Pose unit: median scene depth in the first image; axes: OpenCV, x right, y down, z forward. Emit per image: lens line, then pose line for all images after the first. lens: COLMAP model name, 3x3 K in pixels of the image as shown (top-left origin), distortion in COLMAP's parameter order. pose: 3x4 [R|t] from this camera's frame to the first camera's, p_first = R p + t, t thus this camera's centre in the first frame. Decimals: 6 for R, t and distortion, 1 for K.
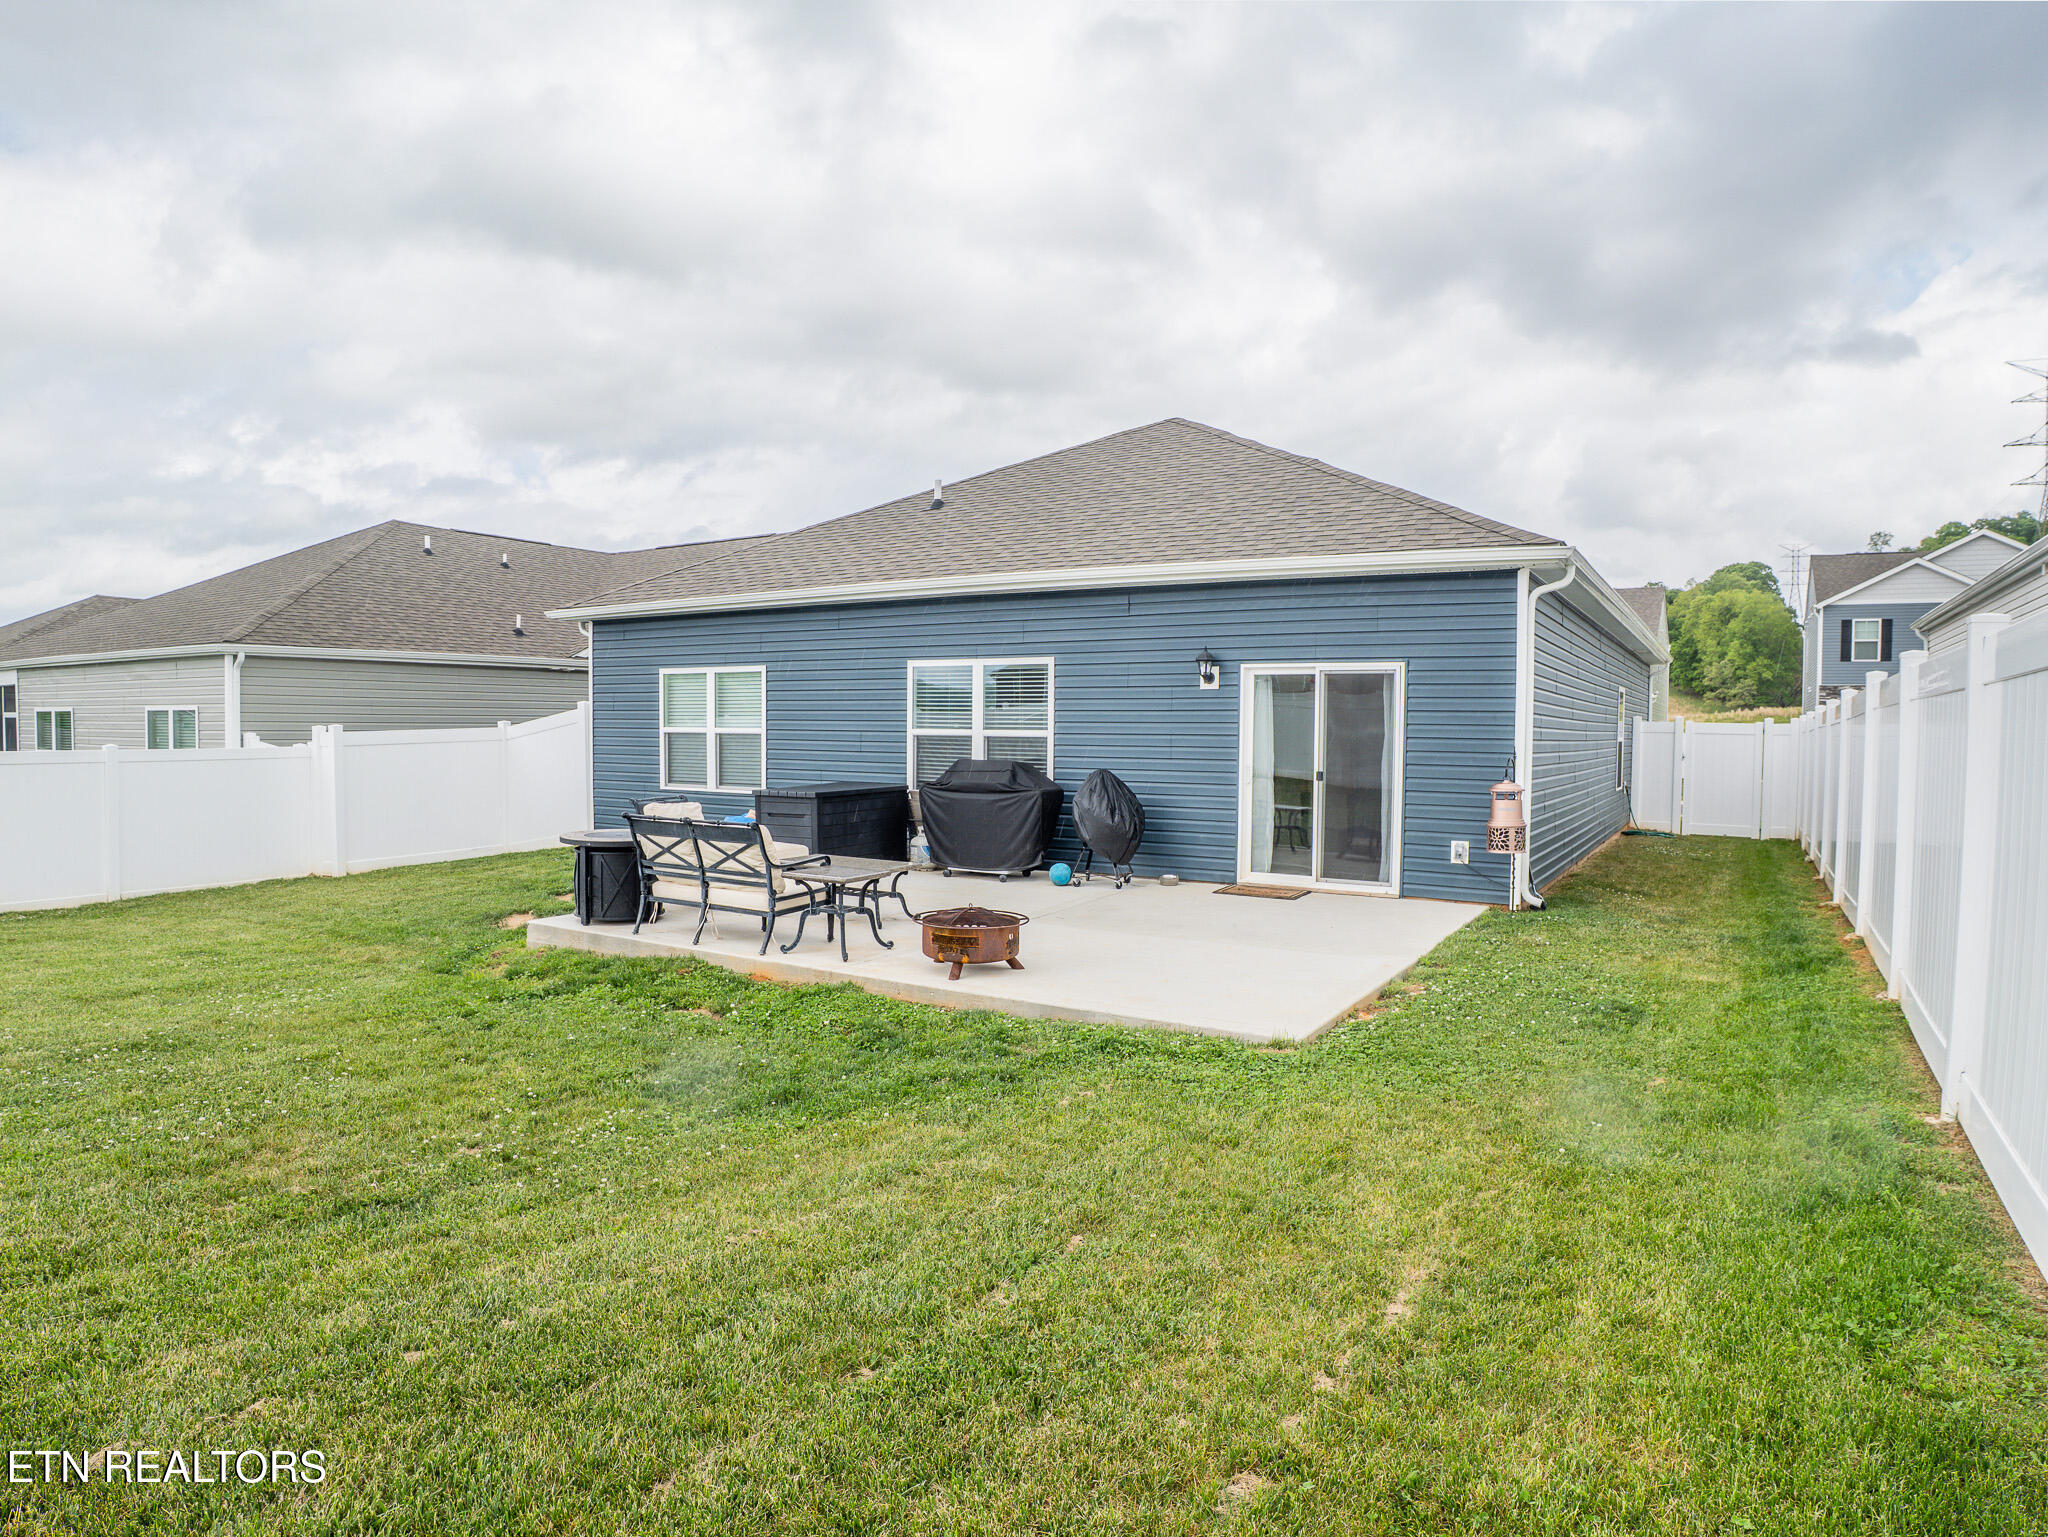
lens RADIAL K [[1224.7, 0, 1016.5], [0, 1224.7, 776.5], [0, 0, 1]] dist [-0.113517, 0.030798]
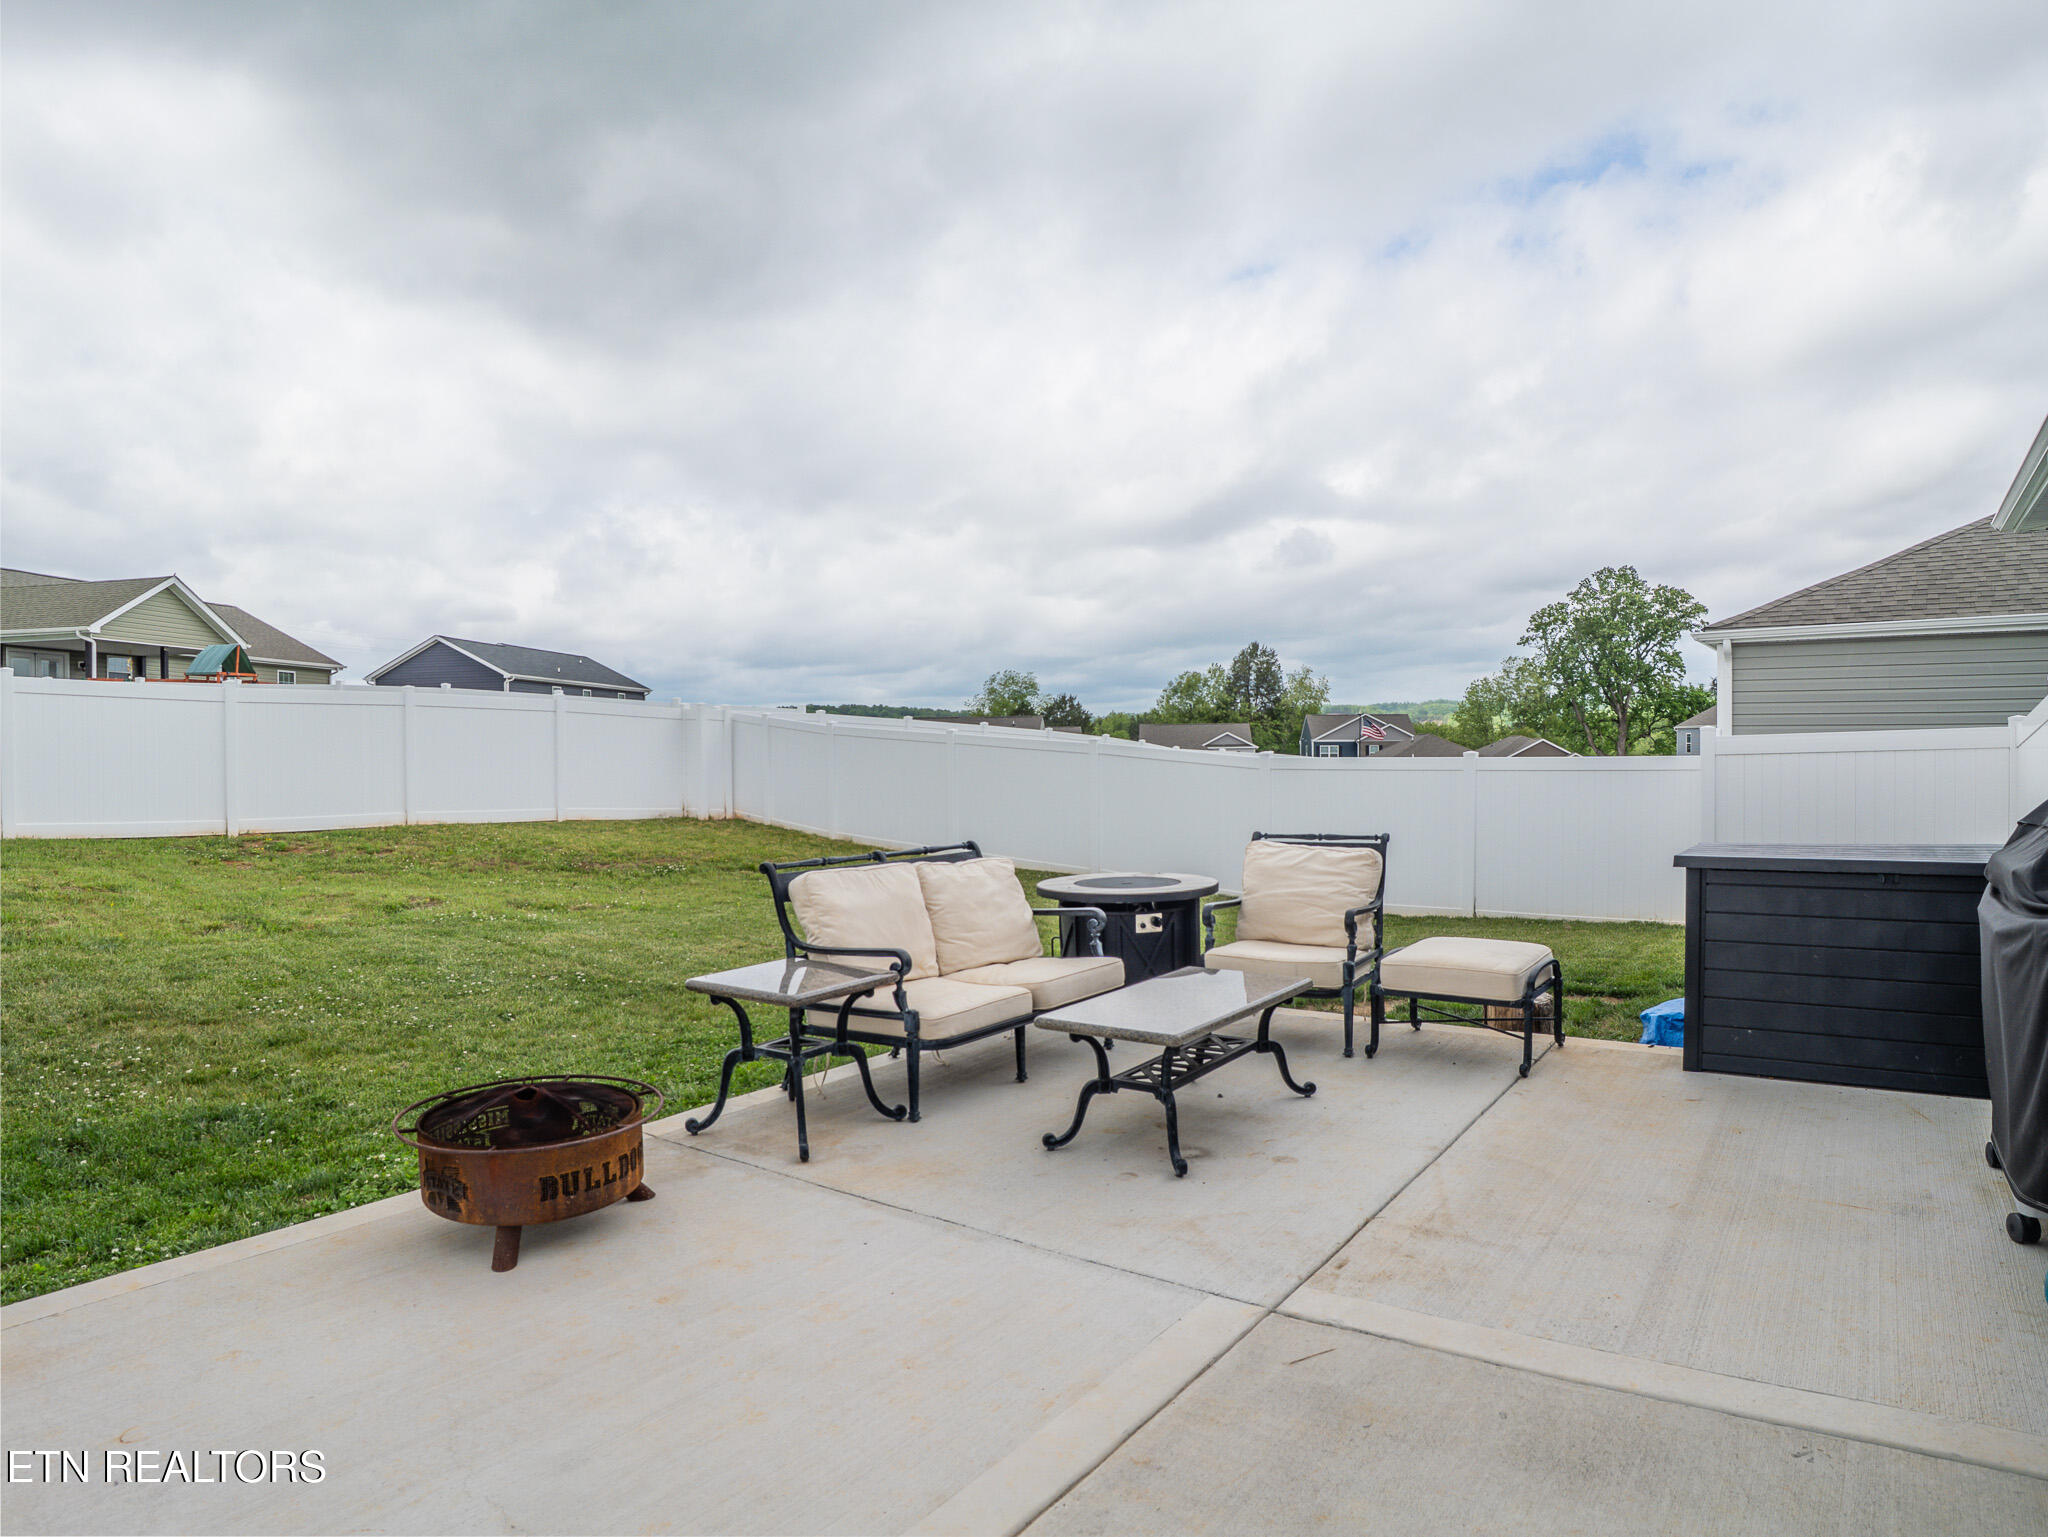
lens RADIAL K [[1224.7, 0, 1016.5], [0, 1224.7, 776.5], [0, 0, 1]] dist [-0.113517, 0.030798]
pose [[-0.068302, 0.010730, -0.997607, 0.245253], [-0.033294, 0.999361, 0.013028, -0.010601], [0.997109, 0.034104, -0.067901, 0.808645]]
